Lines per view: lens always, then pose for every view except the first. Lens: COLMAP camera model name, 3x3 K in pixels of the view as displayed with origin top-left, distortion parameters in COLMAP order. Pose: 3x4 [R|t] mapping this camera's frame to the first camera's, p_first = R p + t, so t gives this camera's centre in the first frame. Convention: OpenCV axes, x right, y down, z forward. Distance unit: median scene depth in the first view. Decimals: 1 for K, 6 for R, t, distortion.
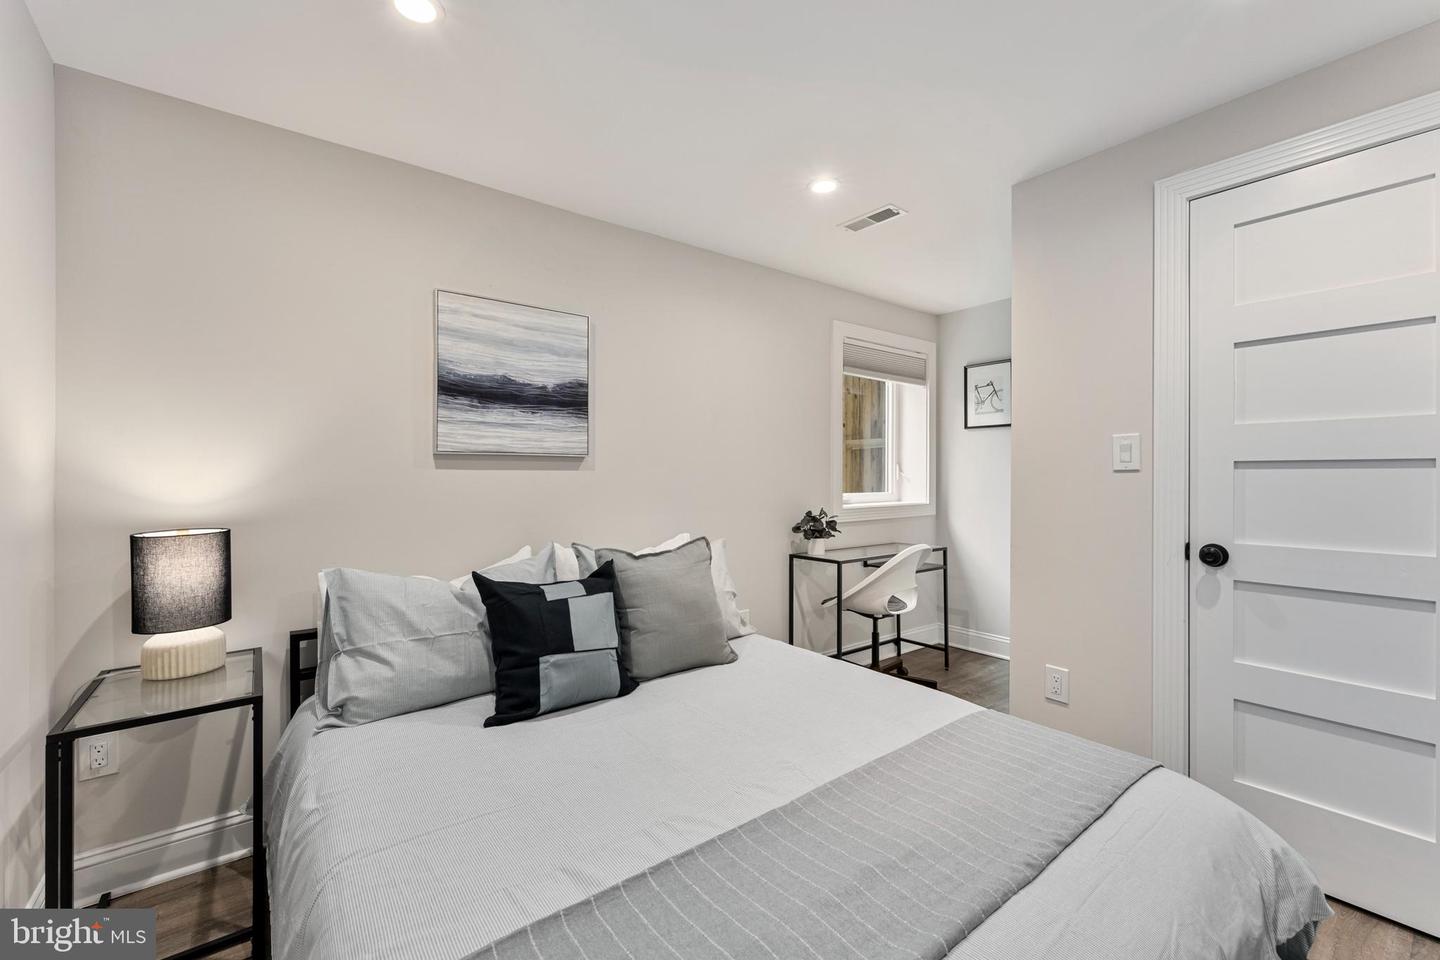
lens RADIAL K [[585.2, 0, 725.9], [0, 585.2, 471.0], [0, 0, 1]] dist [-0.011366, -0.000223]
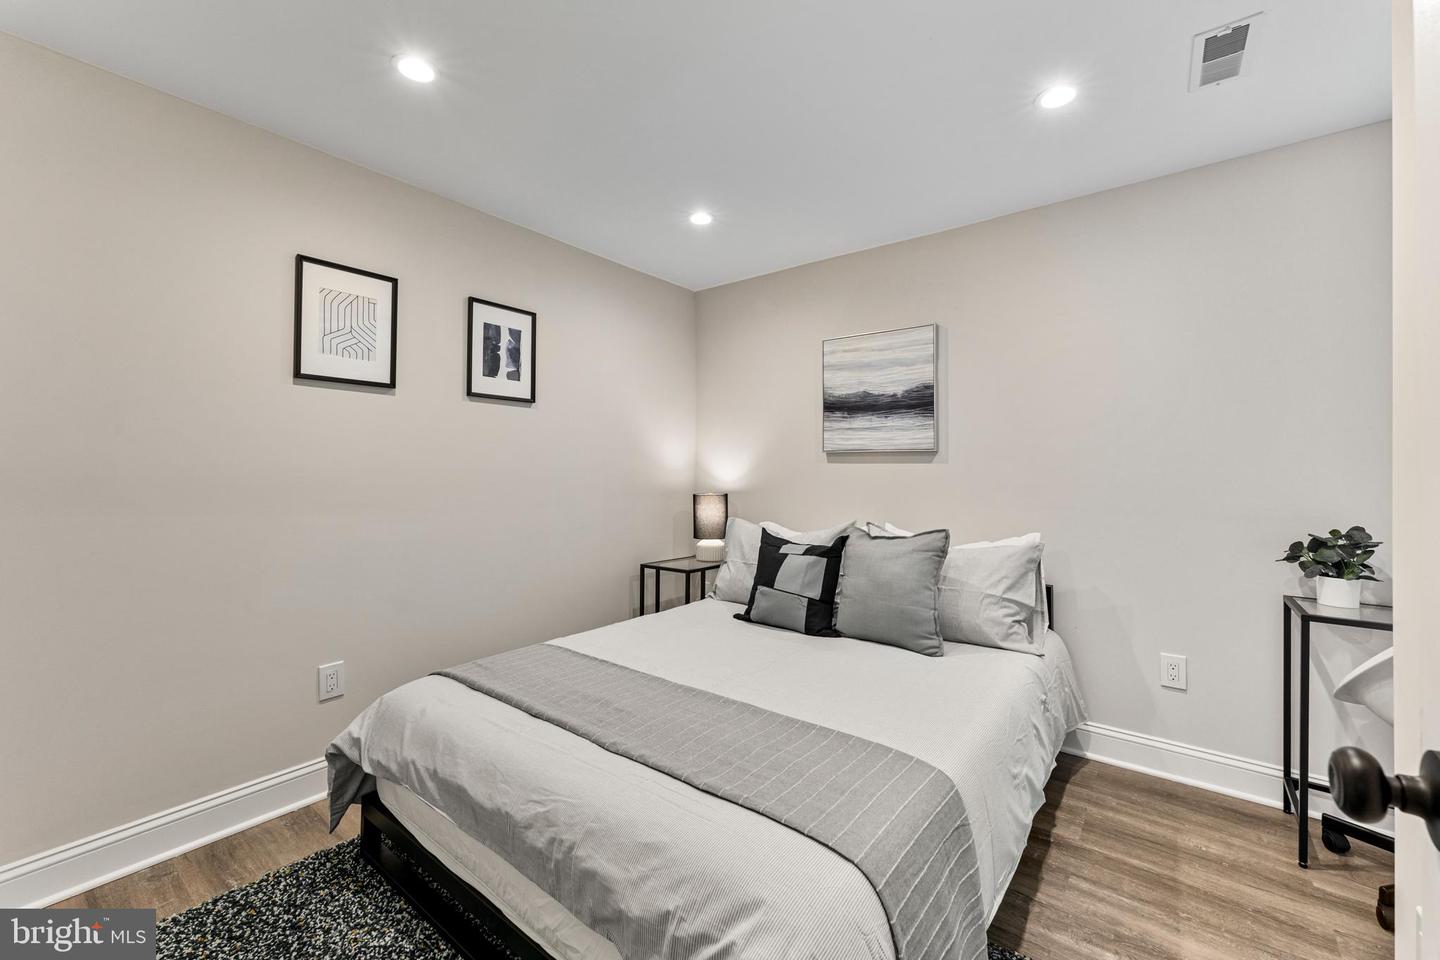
lens RADIAL K [[585.2, 0, 725.9], [0, 585.2, 471.0], [0, 0, 1]] dist [-0.011366, -0.000223]
pose [[0.241874, 0.009401, -0.970262, 0.814666], [0.007821, 0.999902, 0.011638, -0.002603], [0.970276, -0.010404, 0.241776, 0.381204]]
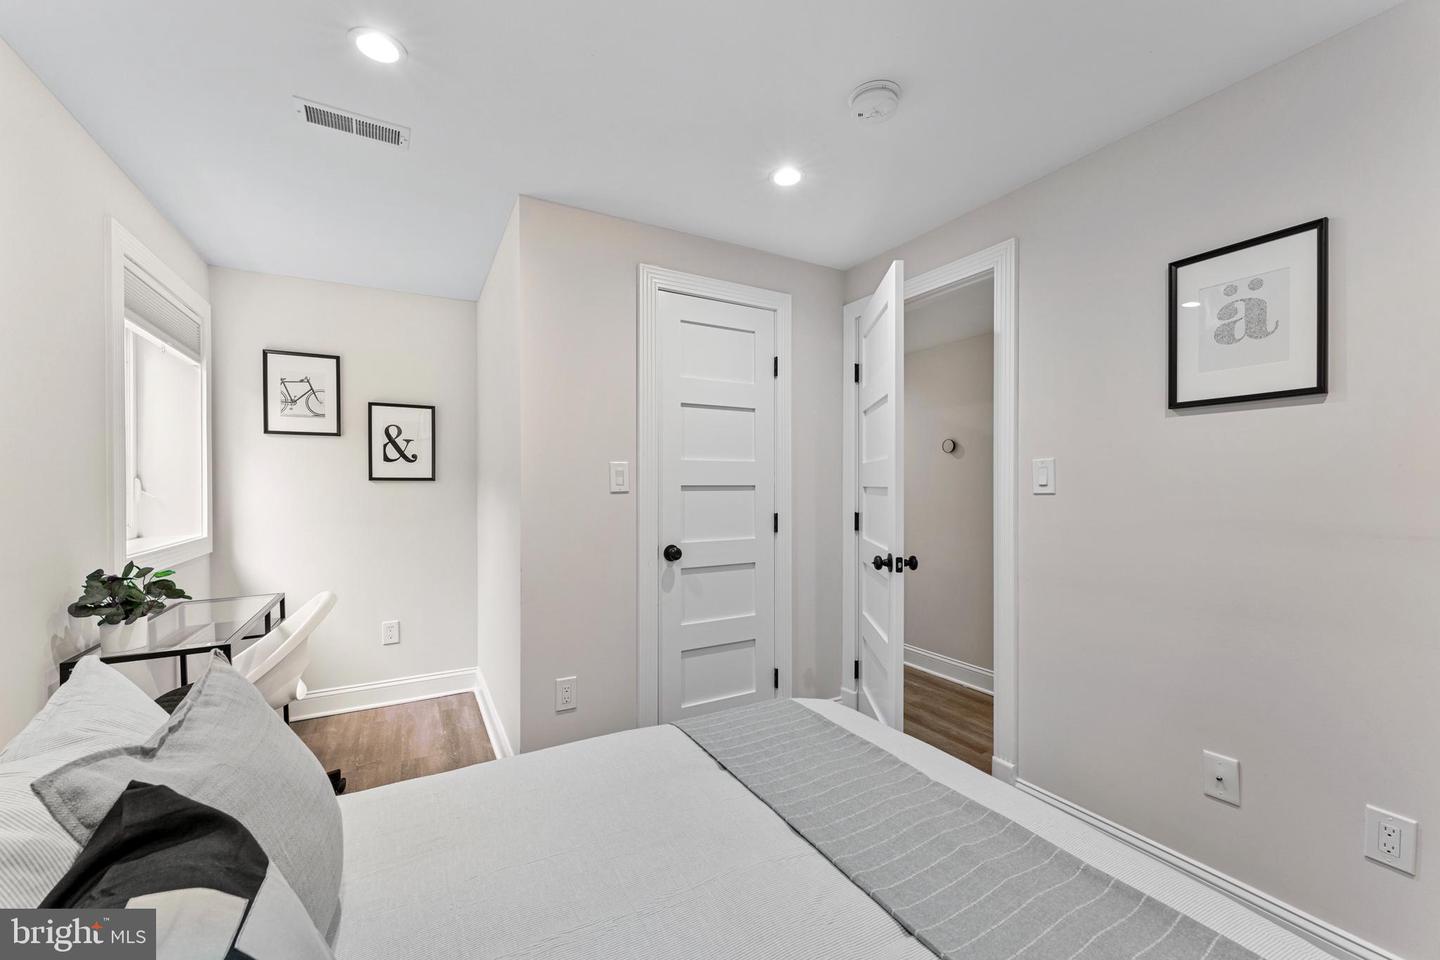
lens RADIAL K [[568.3, 0, 723.9], [0, 568.3, 487.2], [0, 0, 1]] dist [0.001901, 0.000060]
pose [[0.150495, -0.000513, 0.988611, -0.391009], [-0.004705, 0.999988, 0.001236, -0.011681], [-0.988600, -0.004837, 0.150491, 0.537736]]
